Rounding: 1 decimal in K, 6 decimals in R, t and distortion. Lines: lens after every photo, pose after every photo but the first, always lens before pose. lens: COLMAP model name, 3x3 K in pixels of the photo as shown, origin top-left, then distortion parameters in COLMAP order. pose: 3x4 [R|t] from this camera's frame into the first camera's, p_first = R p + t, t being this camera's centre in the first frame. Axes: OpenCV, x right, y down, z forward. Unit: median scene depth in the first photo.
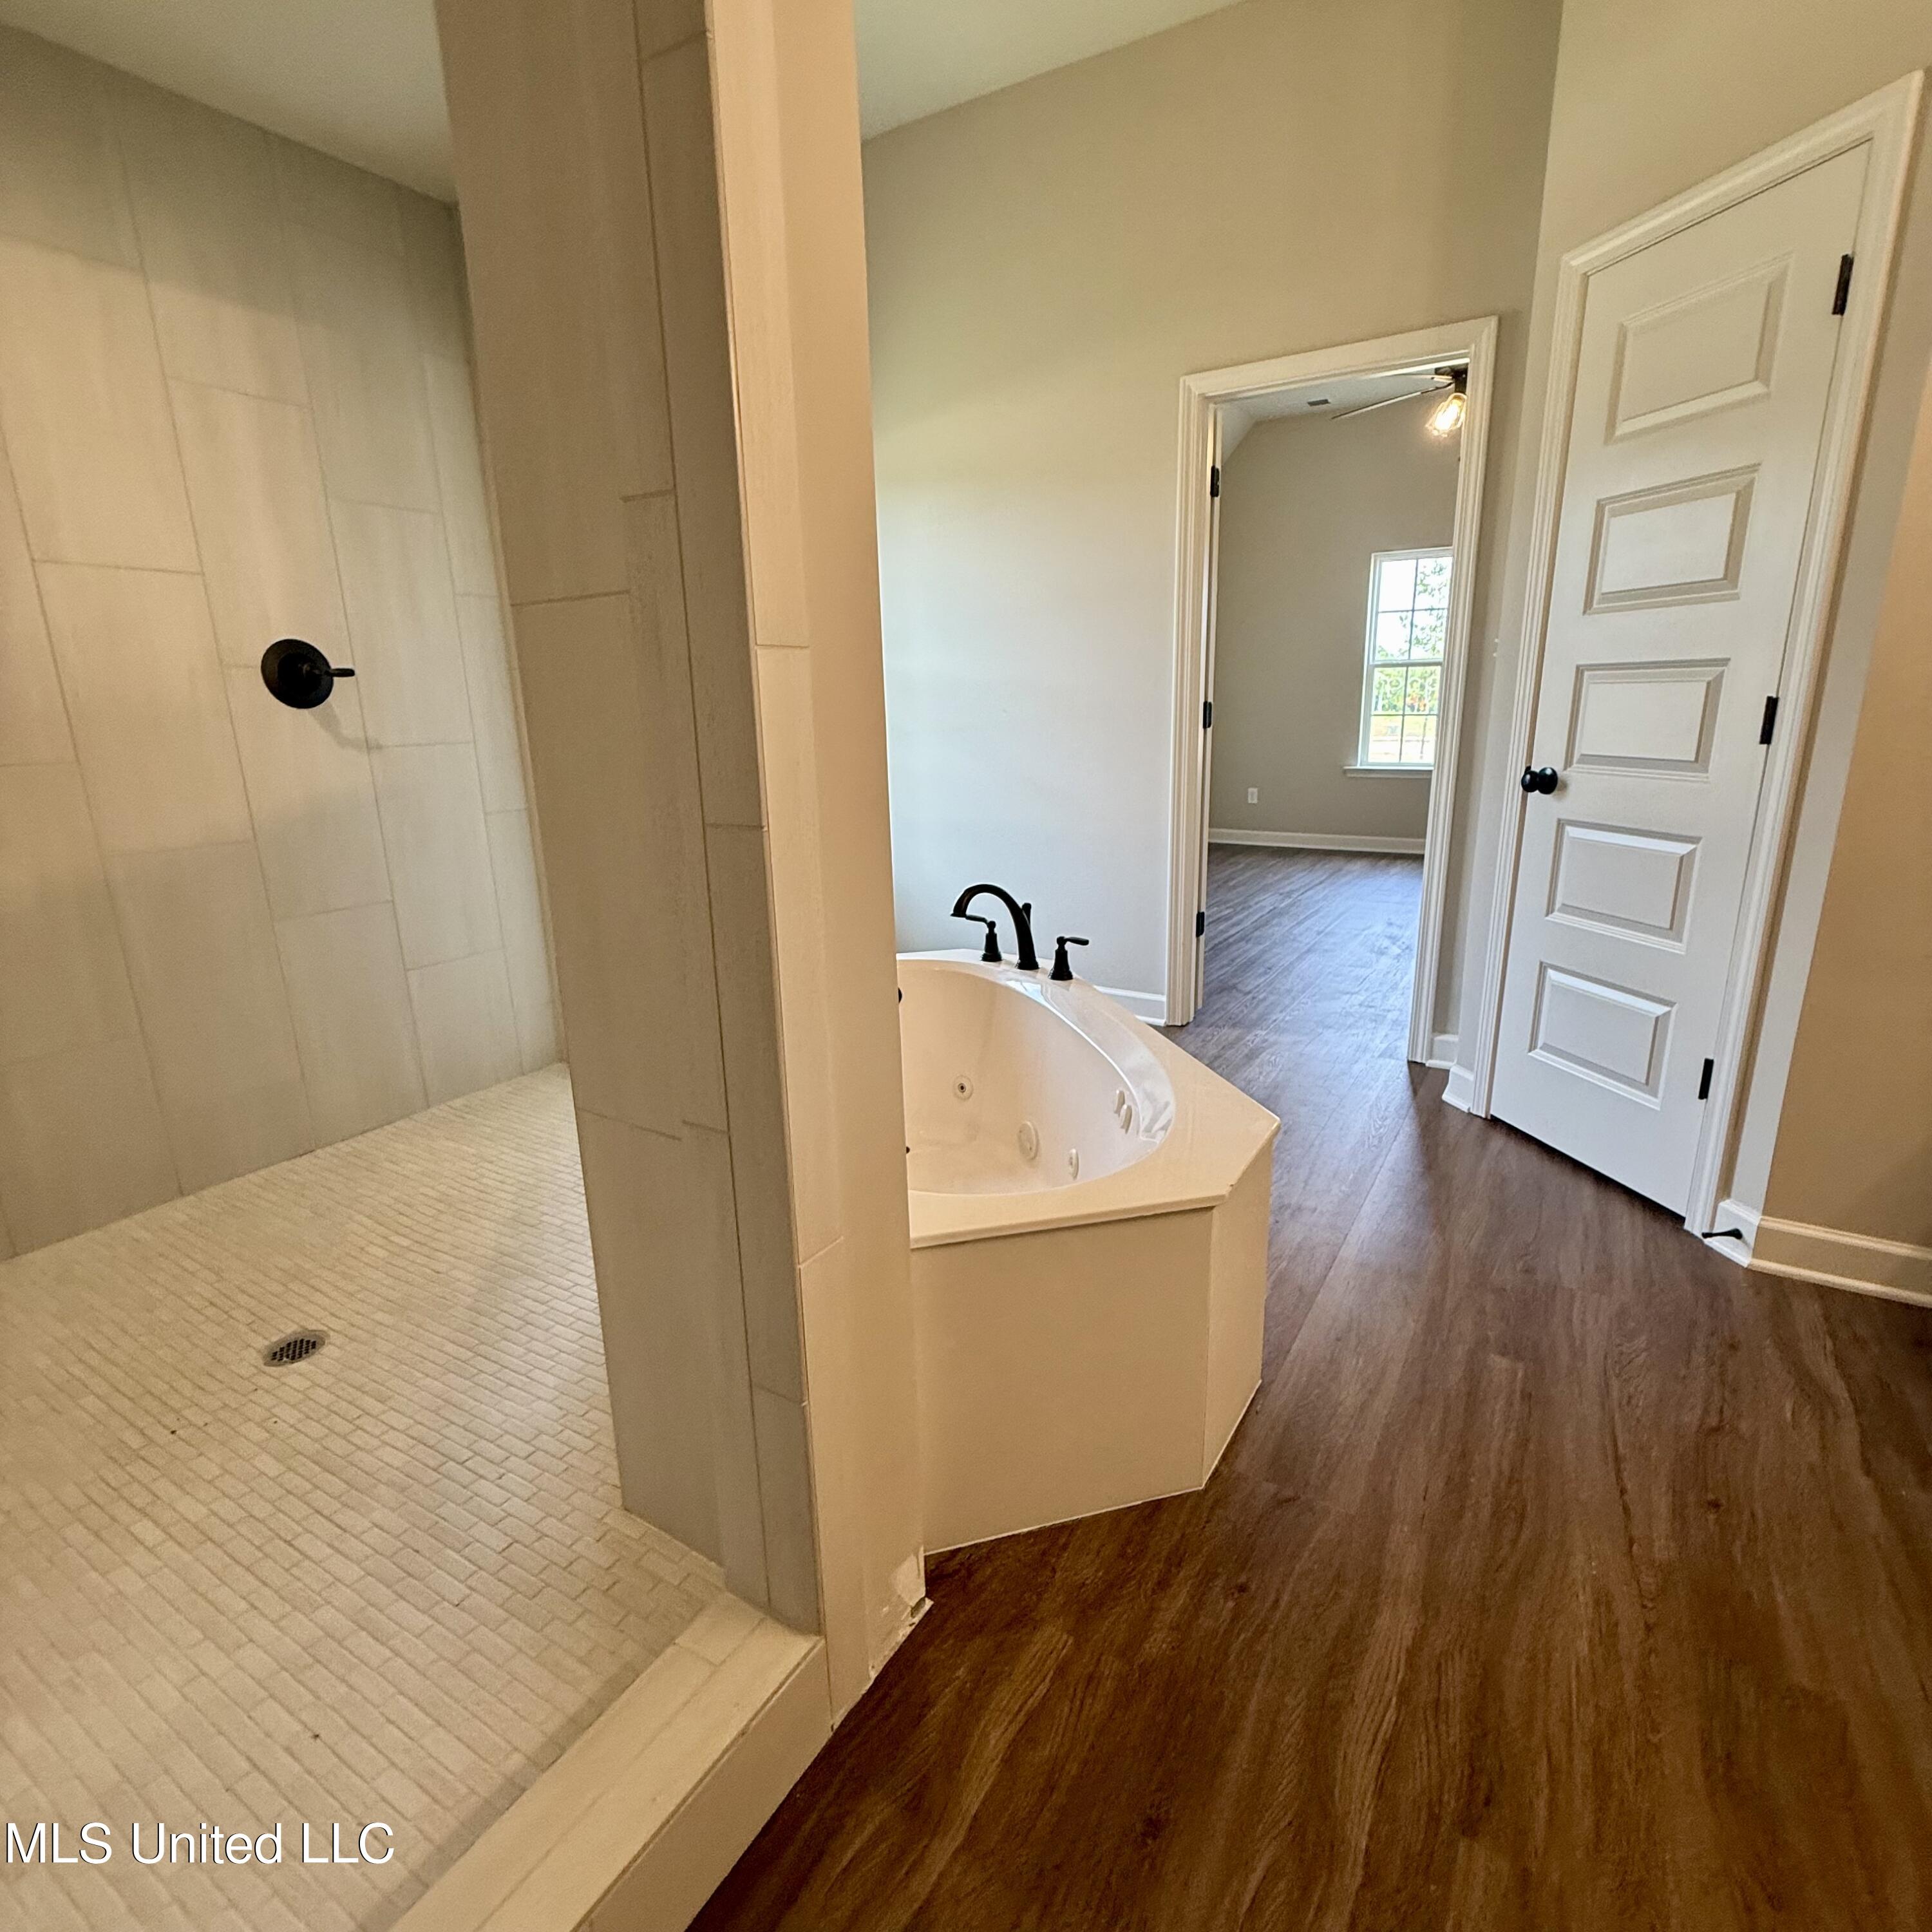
lens RADIAL K [[1020.5, 0, 971.3], [0, 1020.5, 959.8], [0, 0, 1]] dist [-0.006040, 0.003337]
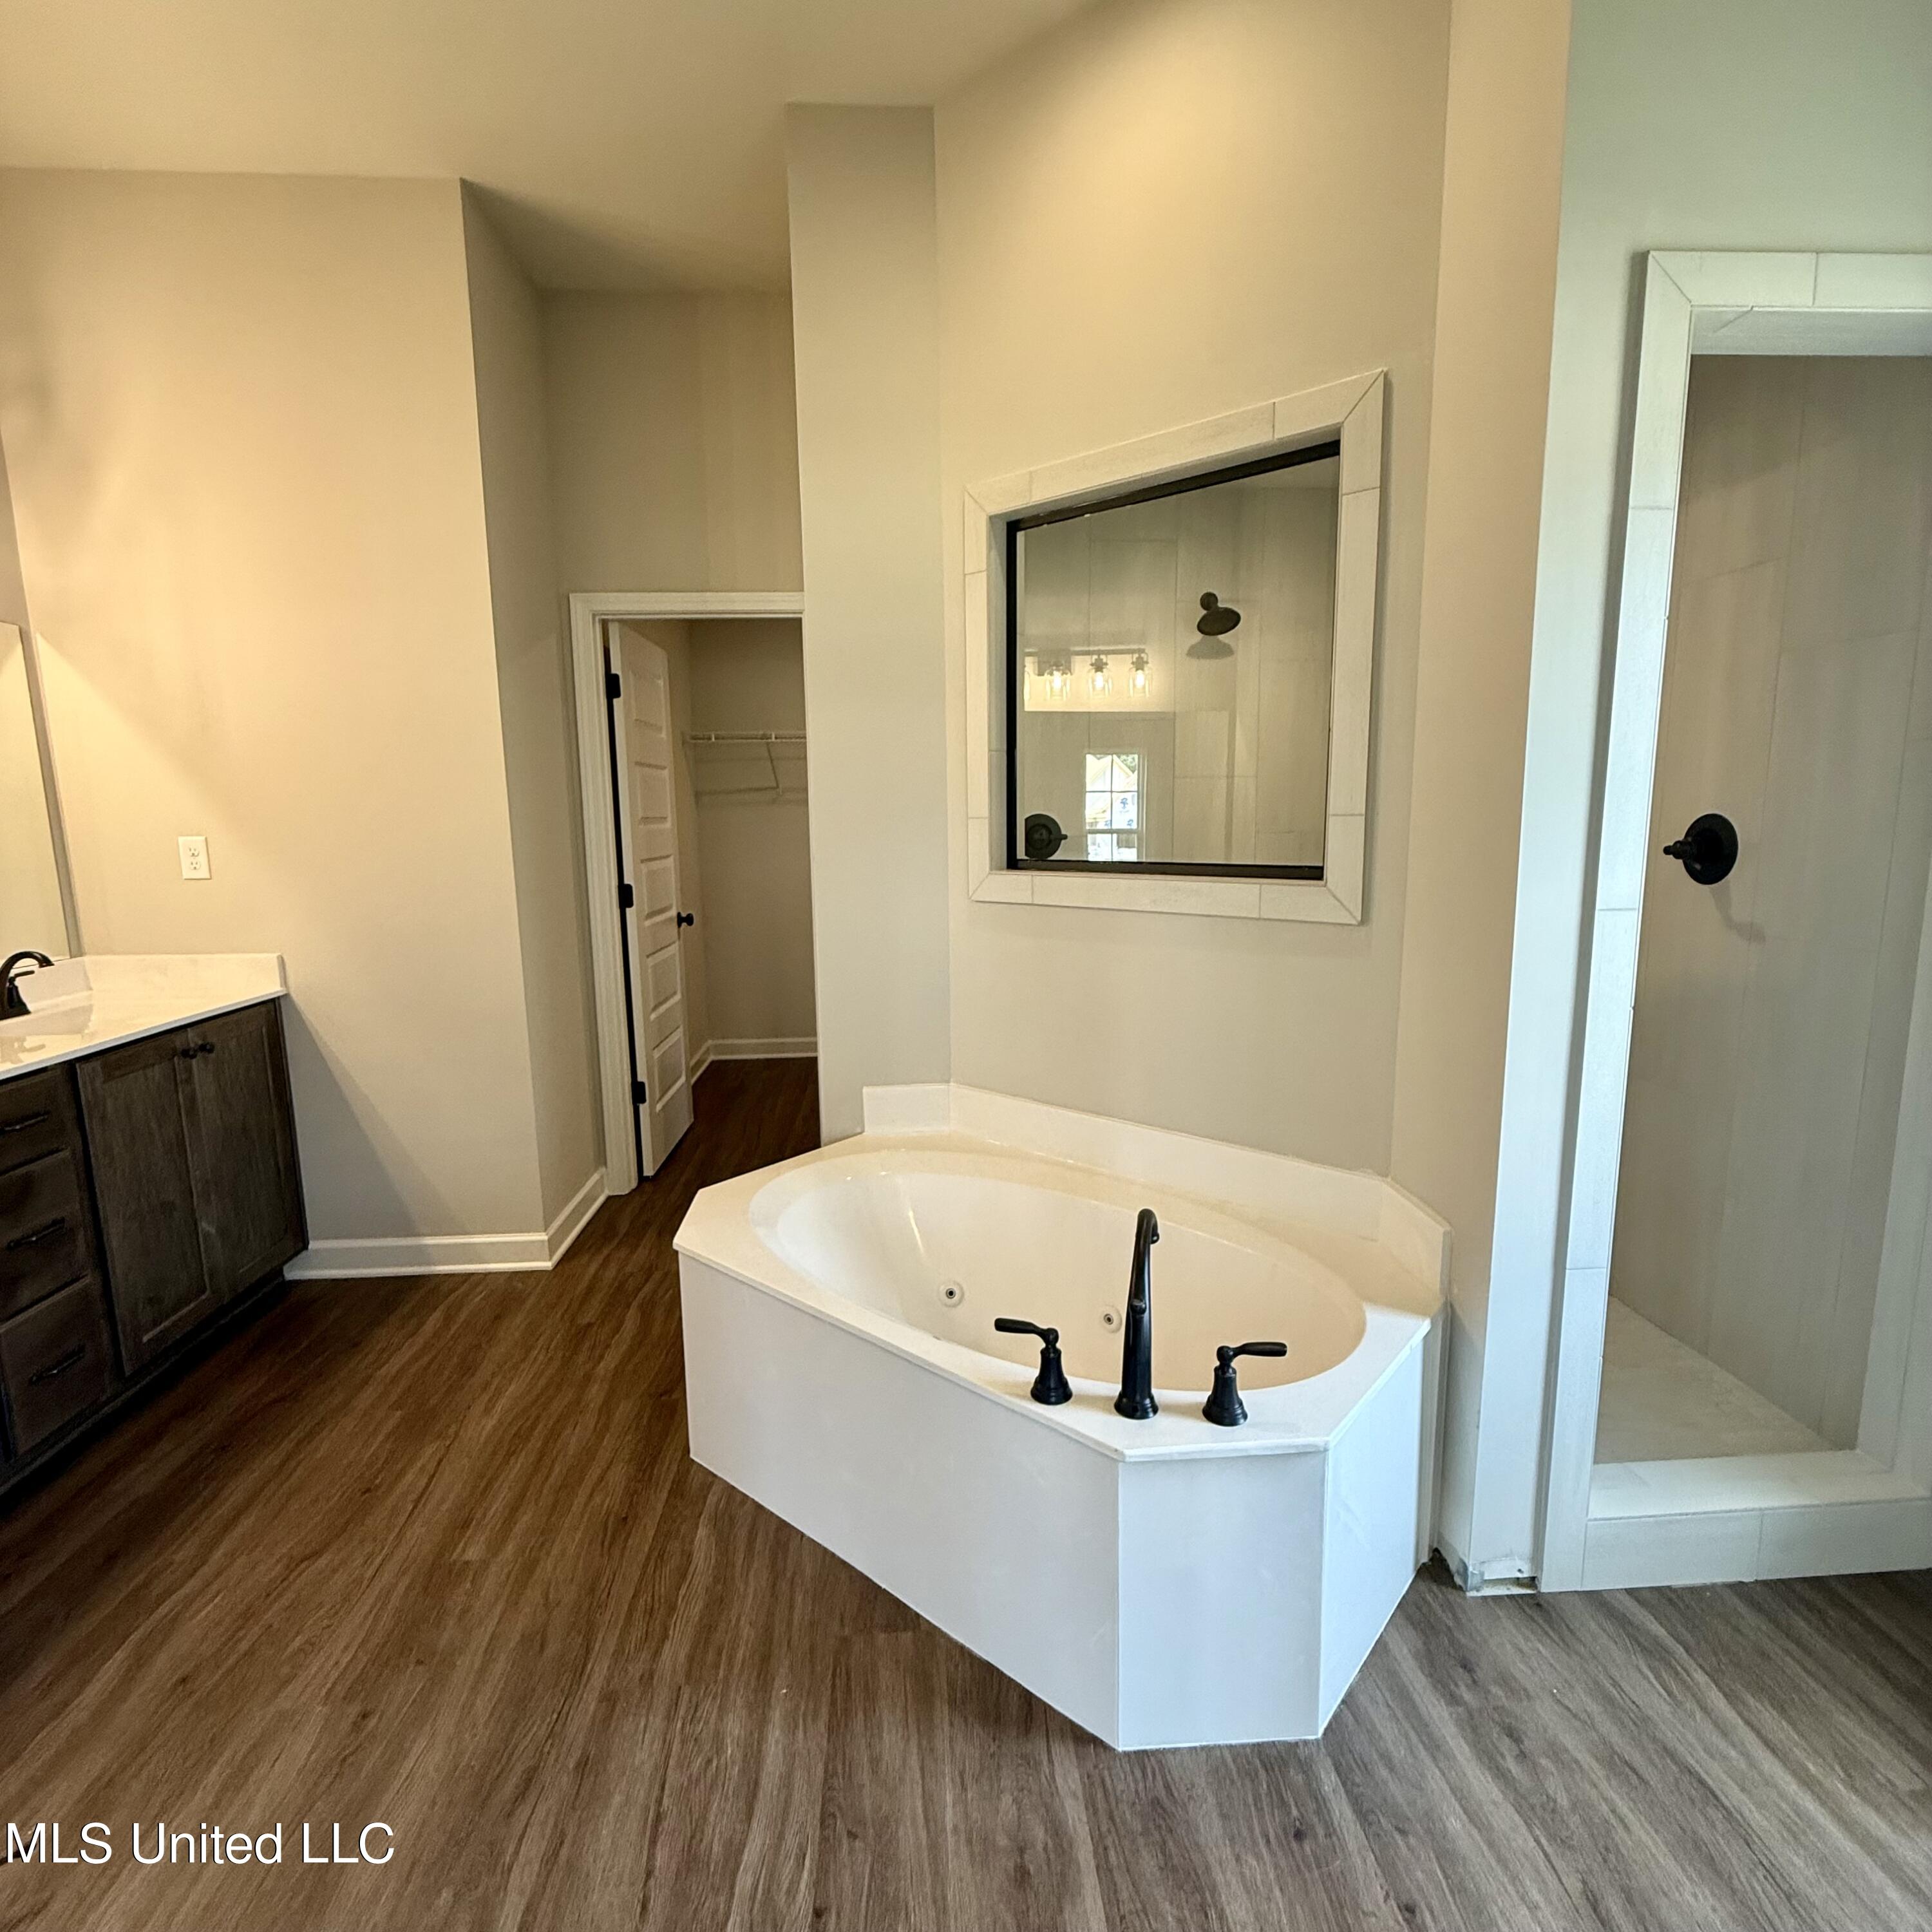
lens RADIAL K [[1020.5, 0, 965.6], [0, 1020.5, 963.7], [0, 0, 1]] dist [-0.006040, 0.003337]
pose [[-0.818290, 0.119065, -0.562339, 0.497086], [-0.108963, 0.928441, 0.355139, -0.485559], [0.564384, 0.351881, -0.746760, 1.489202]]
